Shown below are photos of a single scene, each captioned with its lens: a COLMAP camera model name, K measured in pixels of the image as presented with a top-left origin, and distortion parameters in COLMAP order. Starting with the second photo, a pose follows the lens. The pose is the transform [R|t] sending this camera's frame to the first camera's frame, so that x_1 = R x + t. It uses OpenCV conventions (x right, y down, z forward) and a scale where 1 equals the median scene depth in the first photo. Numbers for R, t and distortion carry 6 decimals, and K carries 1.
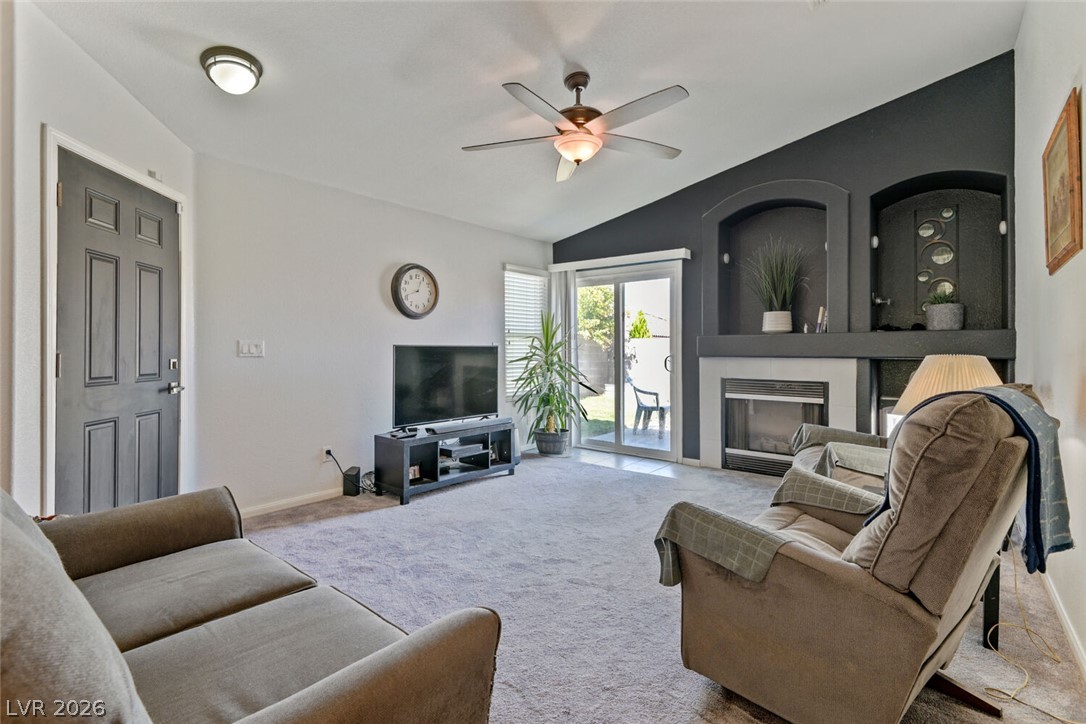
lens RADIAL K [[499.3, 0, 540.6], [0, 499.3, 354.4], [0, 0, 1]] dist [0.002596, -0.015513]
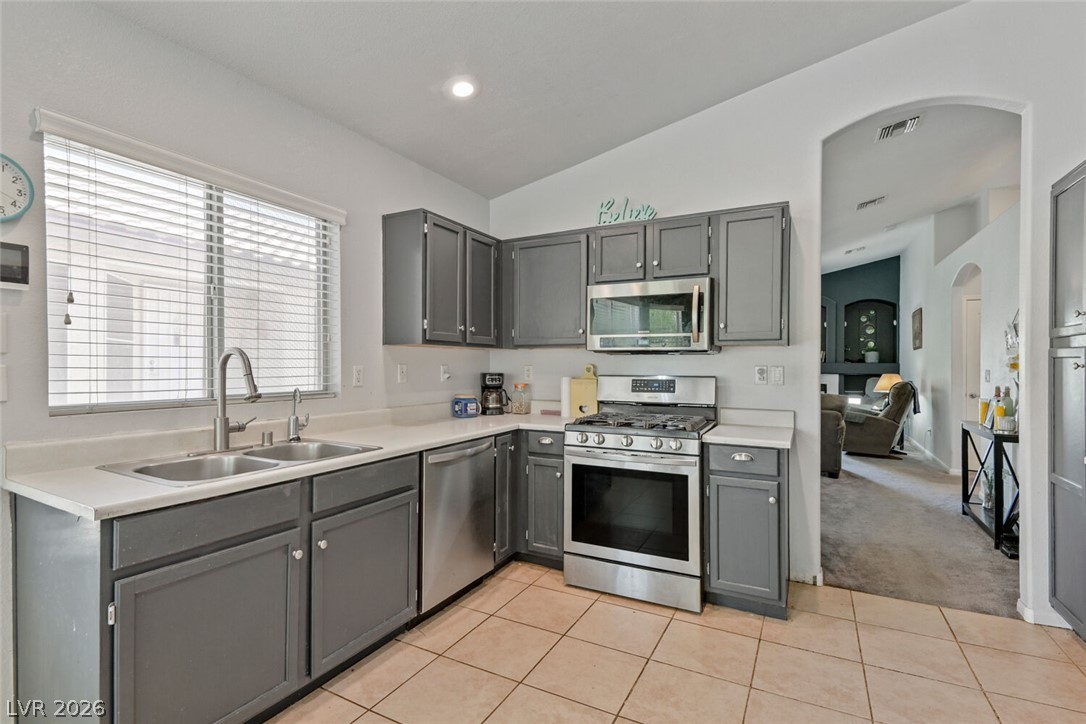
lens RADIAL K [[522.3, 0, 537.8], [0, 522.3, 354.8], [0, 0, 1]] dist [0.002382, -0.016952]
pose [[0.980298, 0.016568, 0.196827, -1.175300], [-0.013324, 0.999753, -0.017793, -0.019182], [-0.197074, 0.014820, 0.980277, -1.066943]]
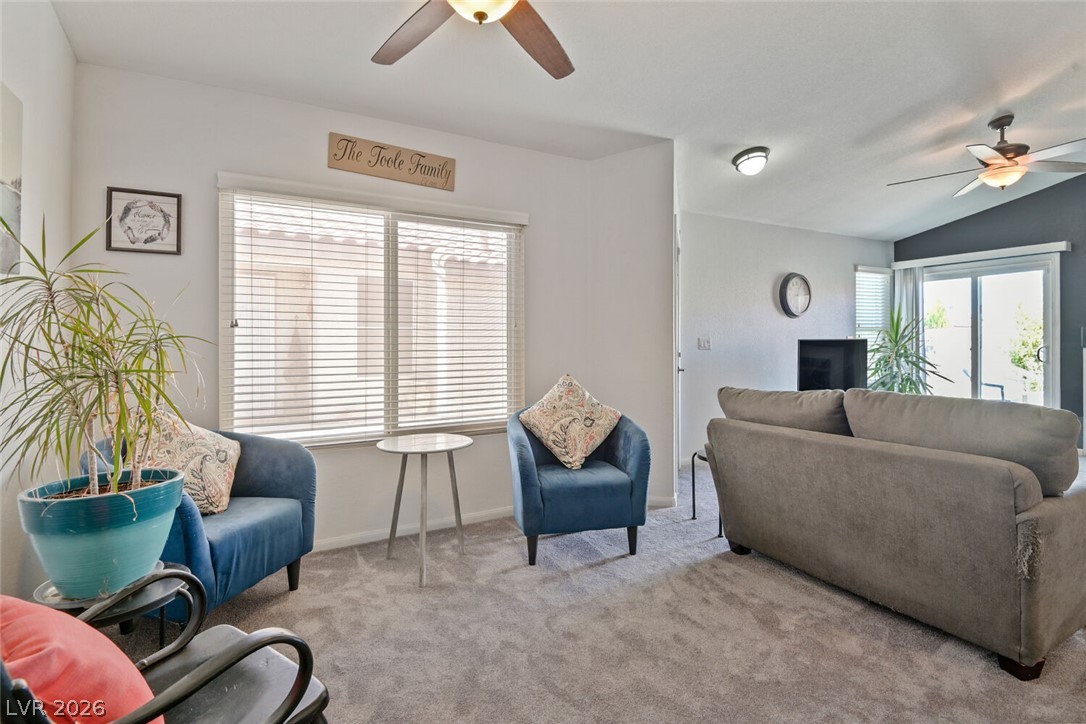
lens RADIAL K [[522.3, 0, 537.8], [0, 522.3, 354.8], [0, 0, 1]] dist [0.002382, -0.016952]
pose [[0.929388, -0.003102, -0.369091, -0.372192], [0.007179, 0.999927, 0.009672, 0.002119], [0.369034, -0.011638, 0.929343, -0.427925]]
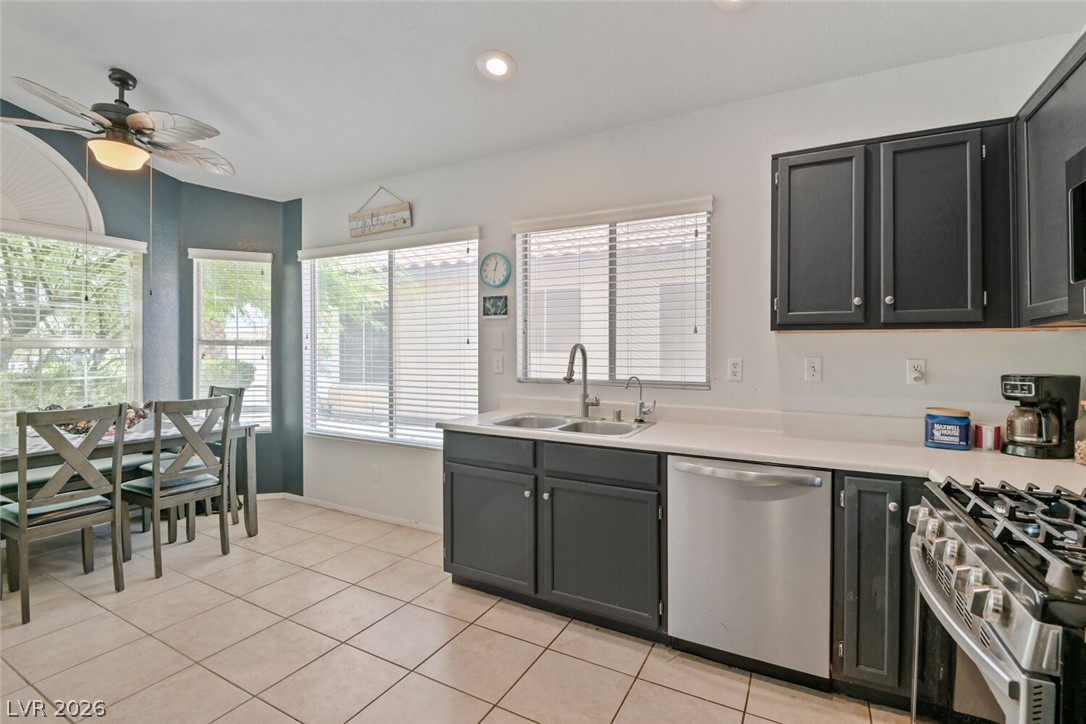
lens RADIAL K [[498.4, 0, 513.9], [0, 498.4, 351.4], [0, 0, 1]] dist [0.001571, -0.000136]
pose [[0.151795, 0.009161, -0.988370, -0.791954], [-0.003691, 0.999955, 0.008702, -0.025035], [0.988405, 0.002327, 0.151822, -0.757045]]
